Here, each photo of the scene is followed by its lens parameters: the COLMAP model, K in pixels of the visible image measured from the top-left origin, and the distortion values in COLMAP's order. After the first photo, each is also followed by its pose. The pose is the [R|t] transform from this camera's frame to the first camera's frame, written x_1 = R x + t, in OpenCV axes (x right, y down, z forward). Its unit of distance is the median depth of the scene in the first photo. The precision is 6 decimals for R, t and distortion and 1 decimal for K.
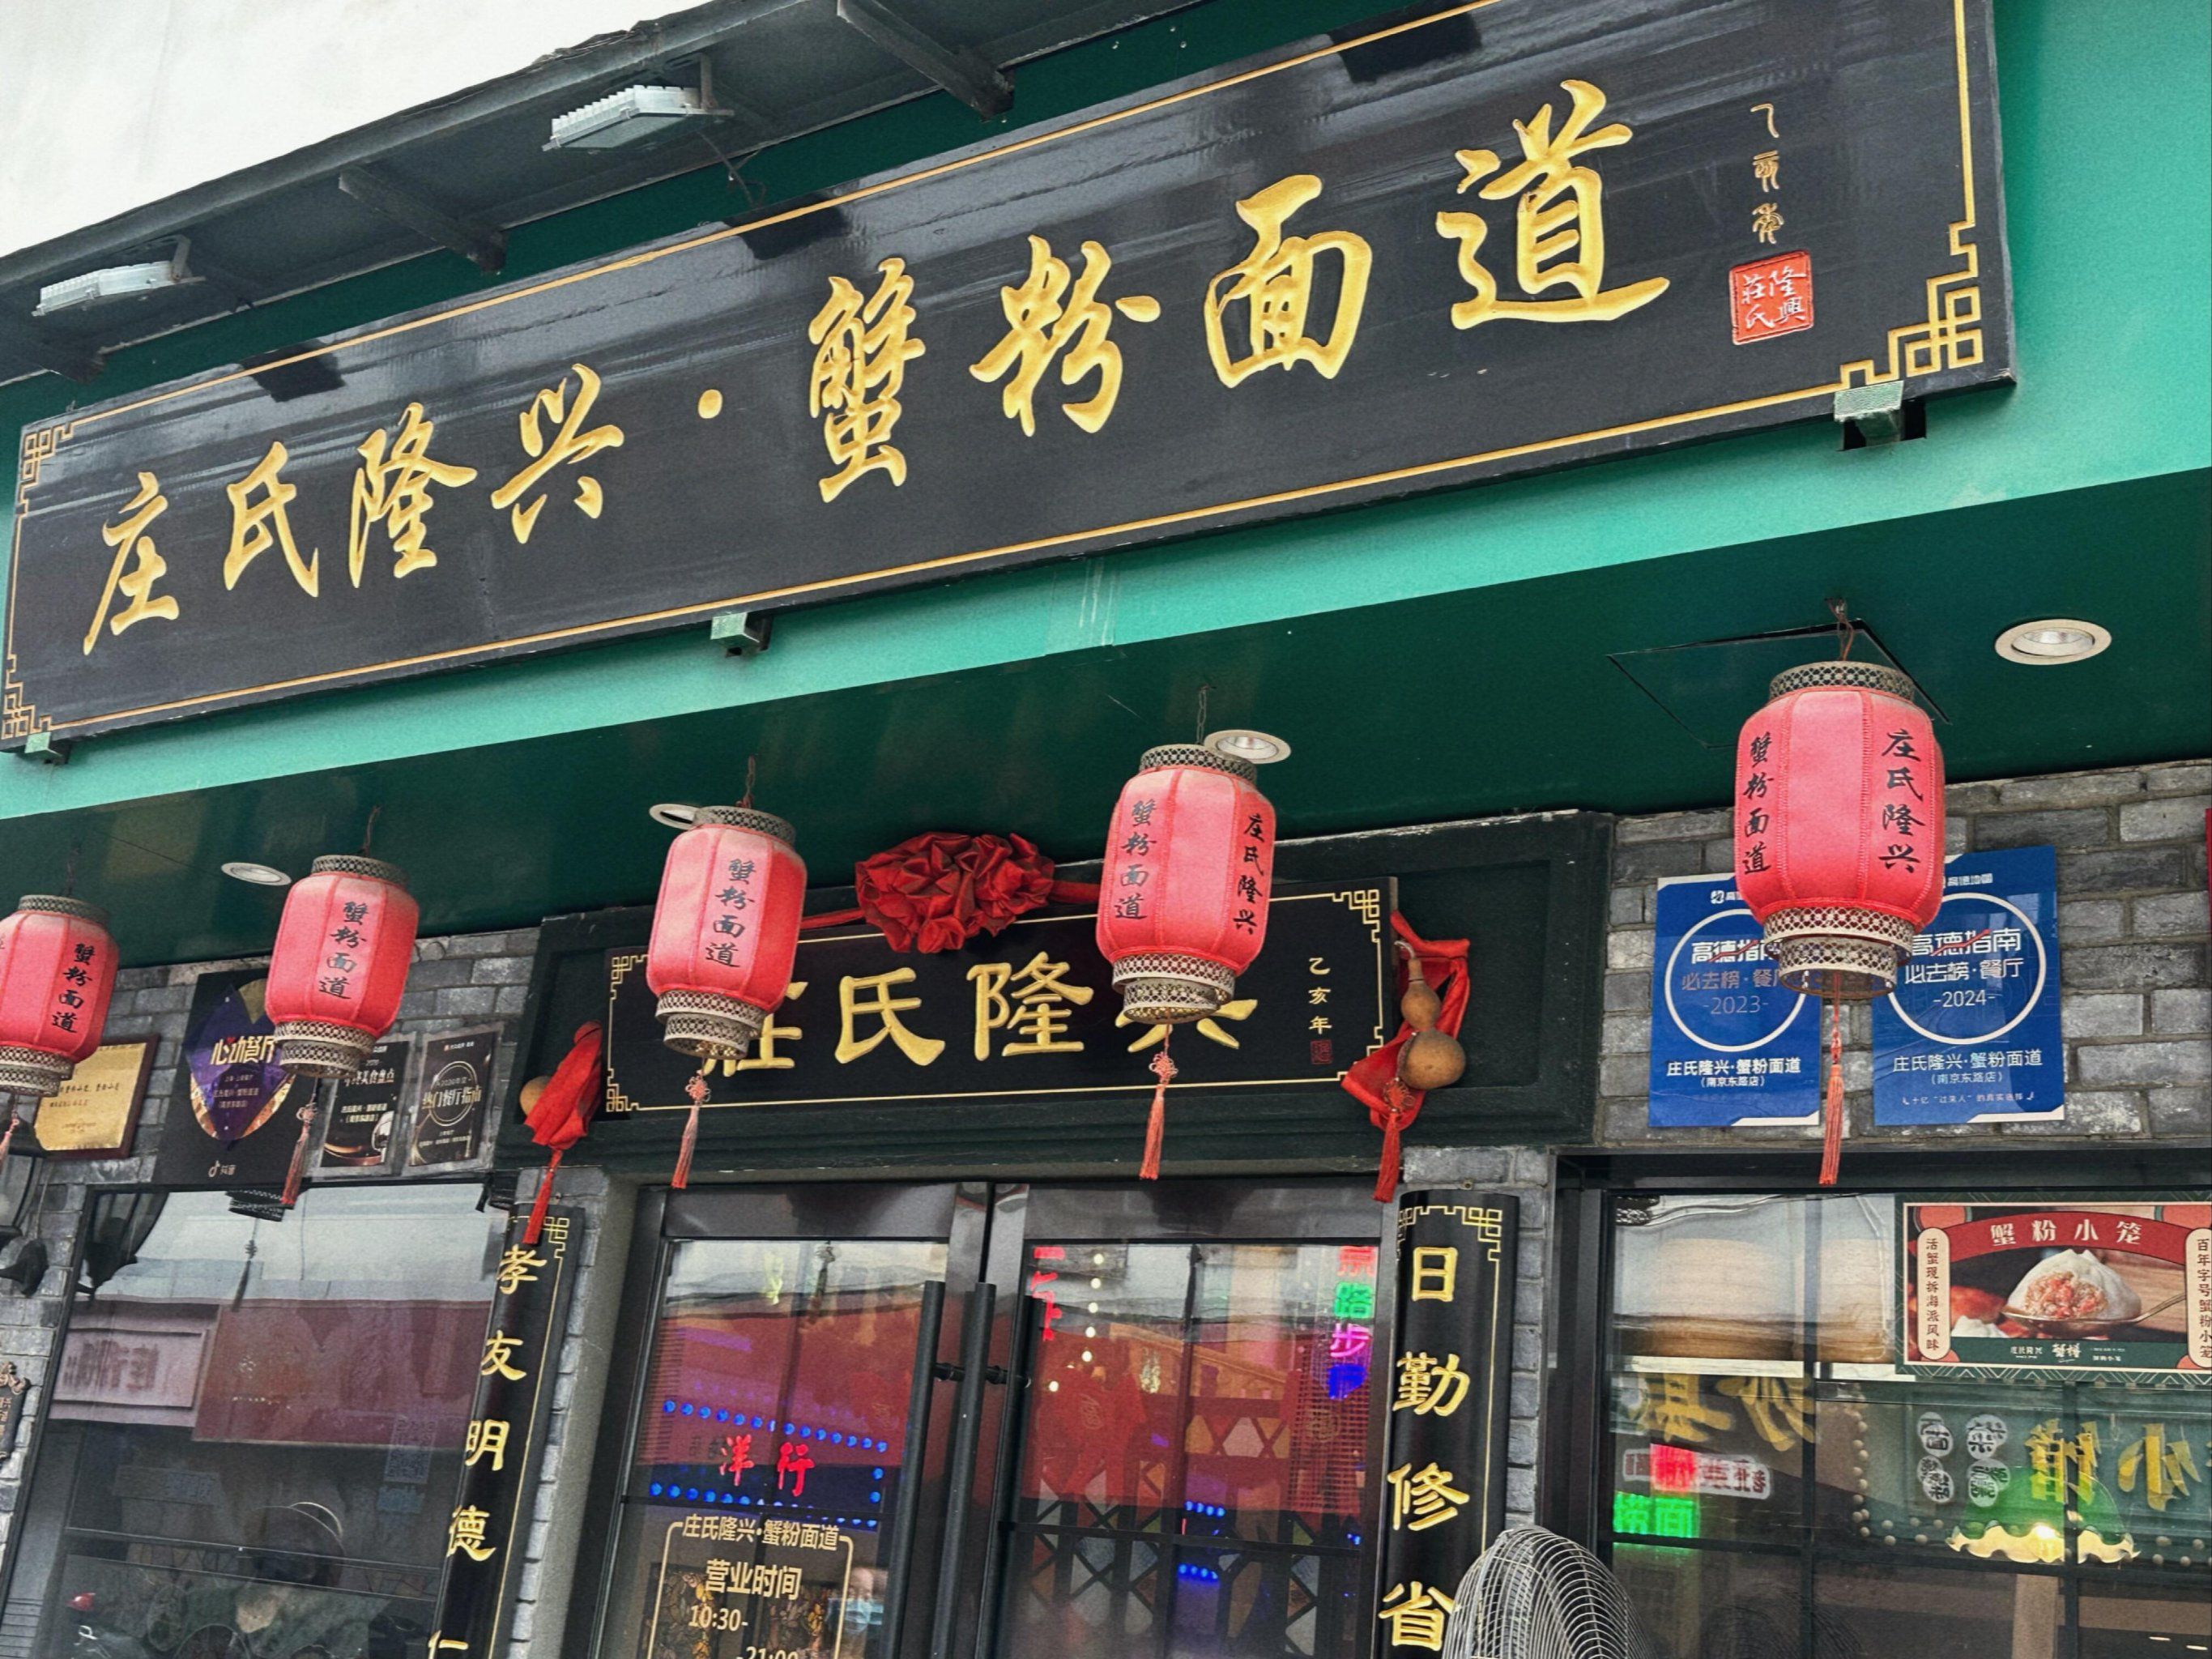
lens RADIAL K [[2550.0, 0, 1106.0], [0, 2550.0, 829.5], [0, 0, 1]] dist [0.182046, -0.346416]
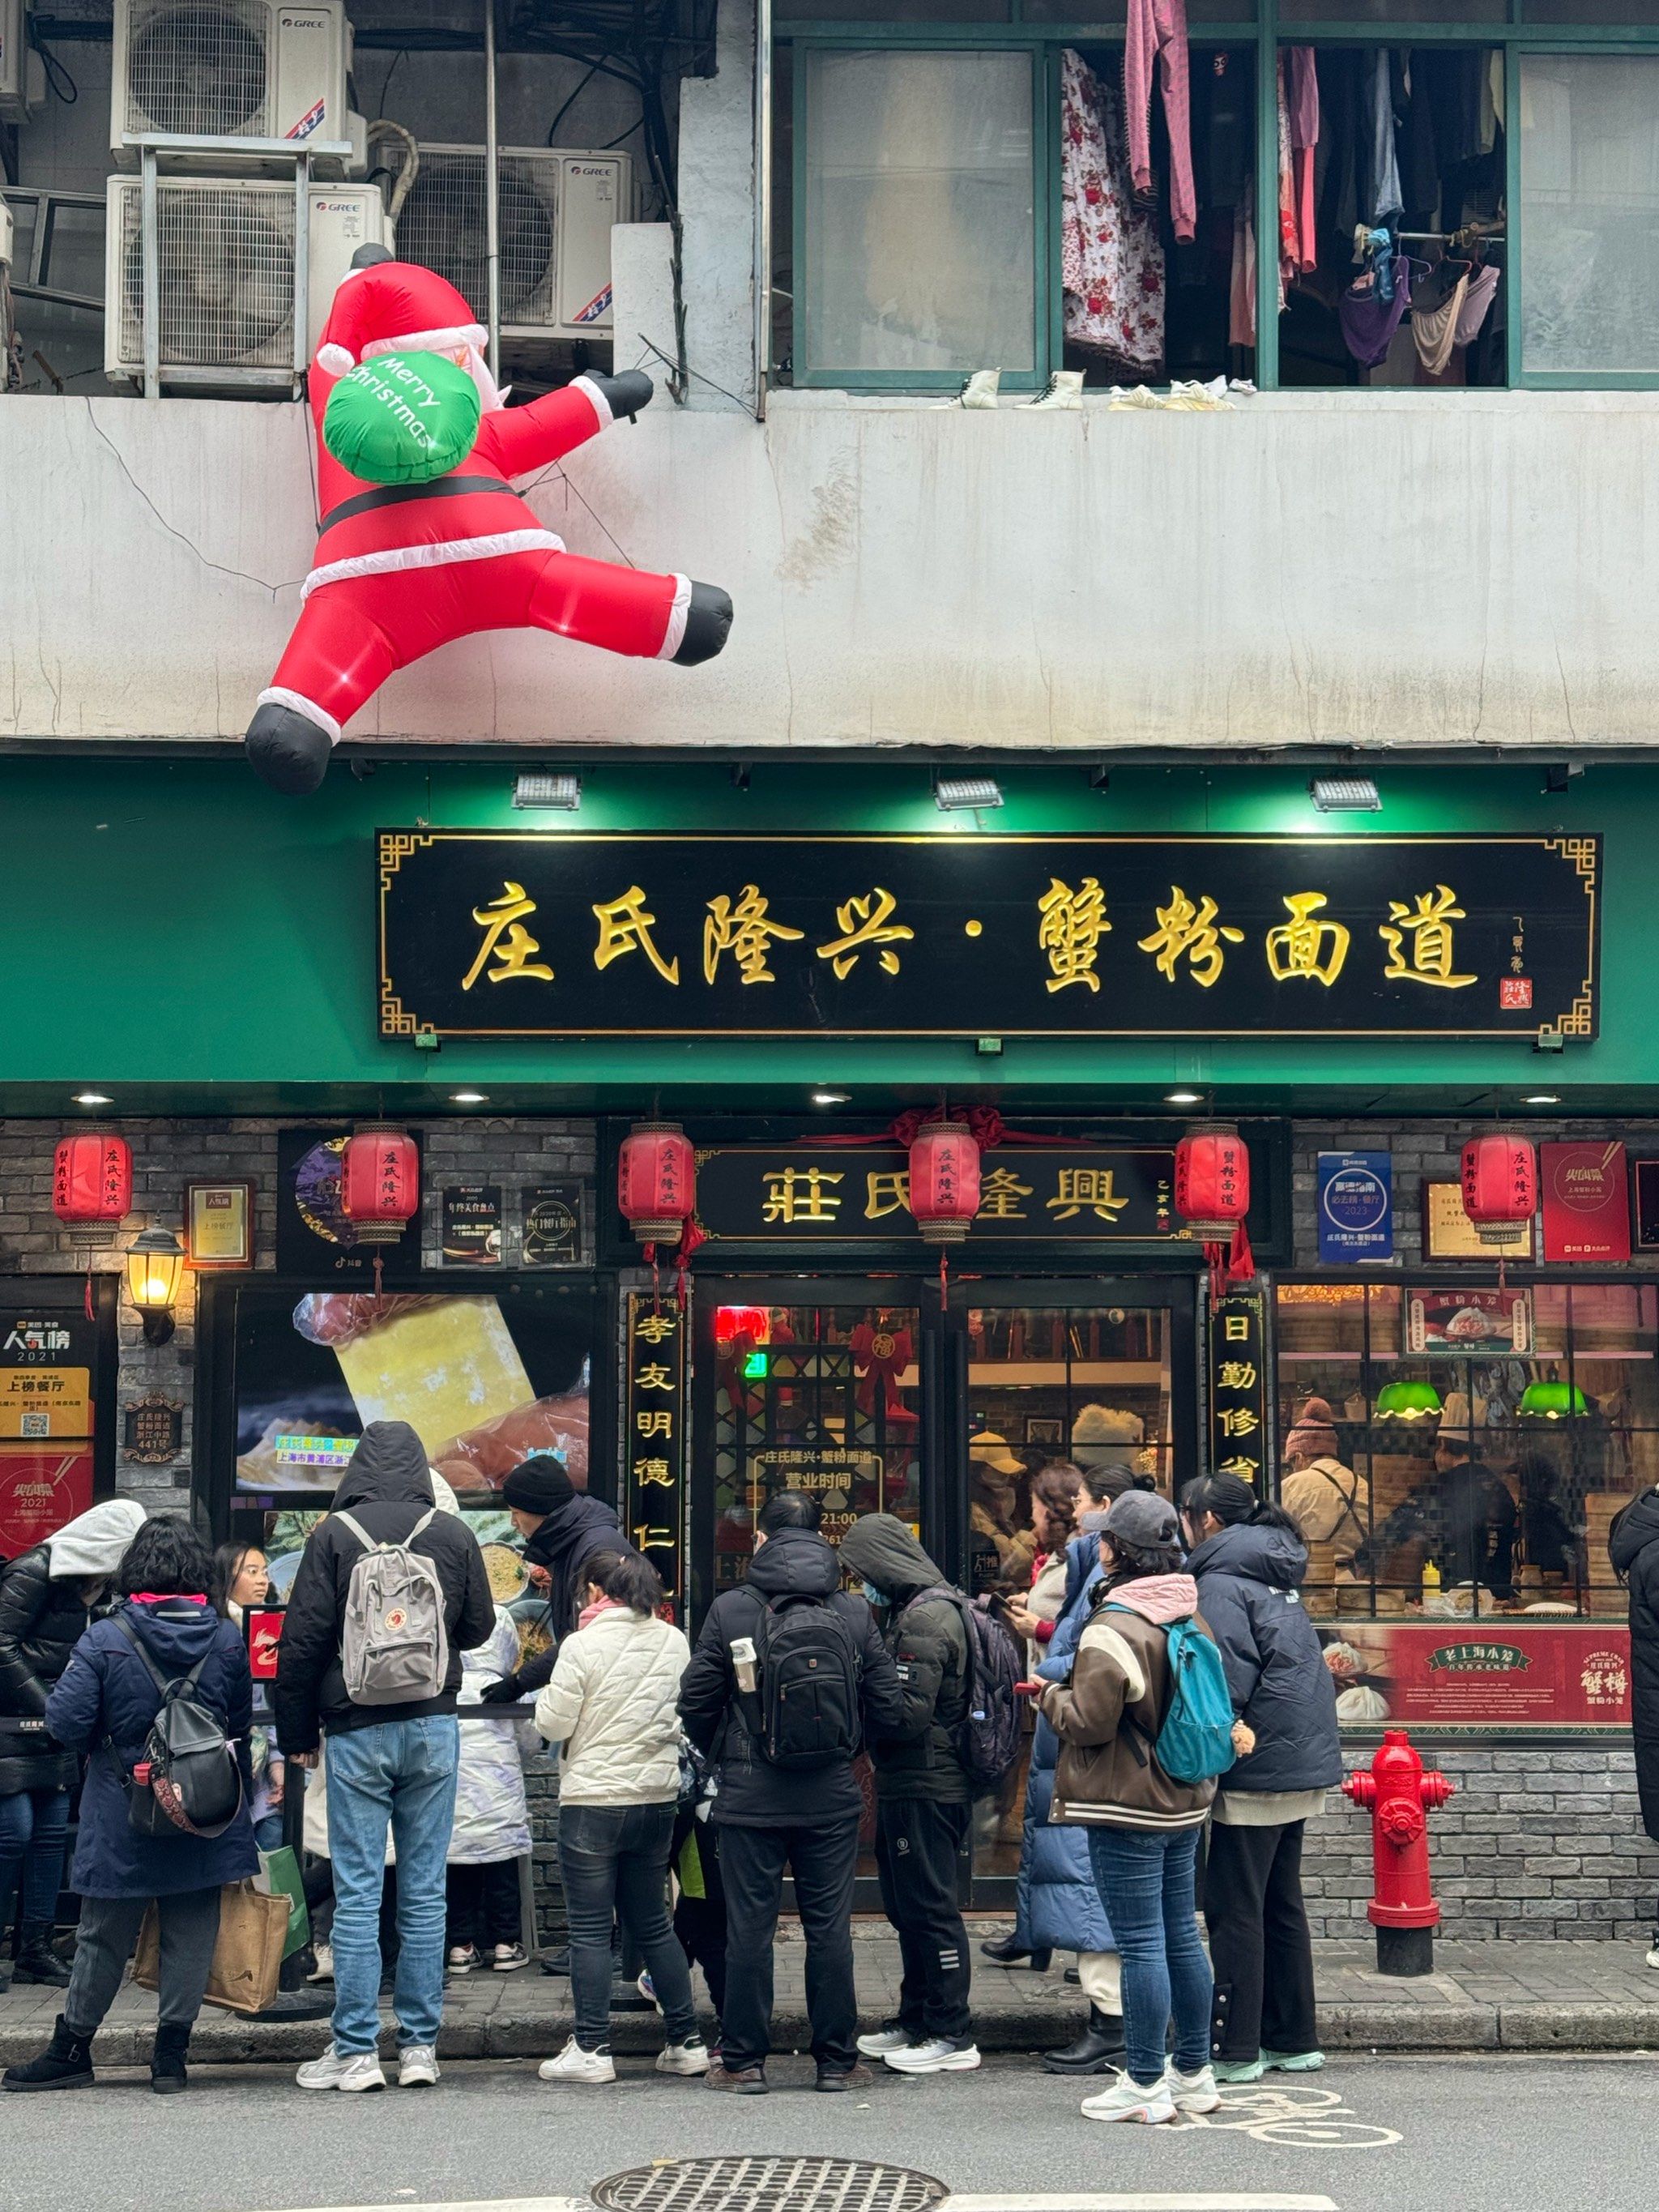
lens RADIAL K [[3133.0, 0, 829.5], [0, 3133.0, 1106.0], [0, 0, 1]] dist [0.177946, 0.047102]
pose [[0.793560, -0.042150, 0.607031, -1.774611], [-0.100739, 0.974731, 0.199377, -0.519573], [-0.600096, -0.219369, 0.769261, -0.859454]]
